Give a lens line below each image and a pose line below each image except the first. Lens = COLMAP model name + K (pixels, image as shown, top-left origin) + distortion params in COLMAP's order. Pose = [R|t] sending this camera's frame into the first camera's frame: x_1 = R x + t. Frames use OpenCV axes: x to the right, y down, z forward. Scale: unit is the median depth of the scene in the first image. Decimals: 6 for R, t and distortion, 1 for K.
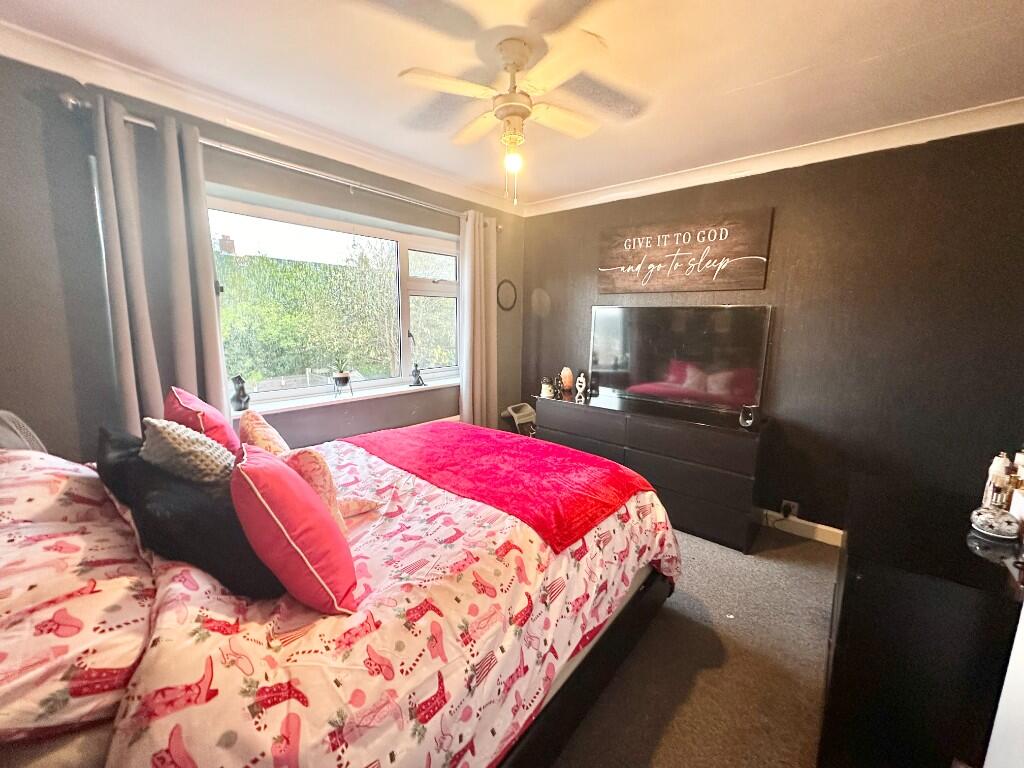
lens RADIAL K [[408.4, 0, 514.3], [0, 408.4, 383.5], [0, 0, 1]] dist [-0.000142, -0.000281]
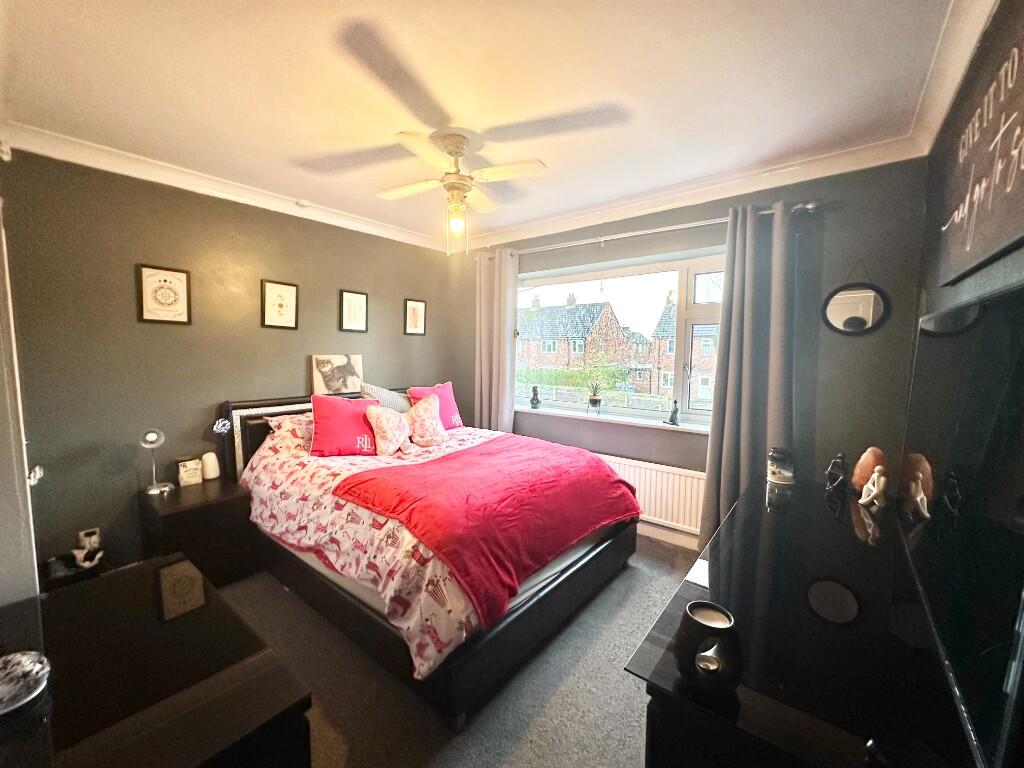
lens RADIAL K [[408.4, 0, 515.5], [0, 408.4, 382.1], [0, 0, 1]] dist [-0.000142, -0.000281]
pose [[0.034097, 0.064439, -0.997339, 1.329219], [-0.163800, 0.984785, 0.058028, -0.167784], [0.985904, 0.161386, 0.044133, 1.240061]]
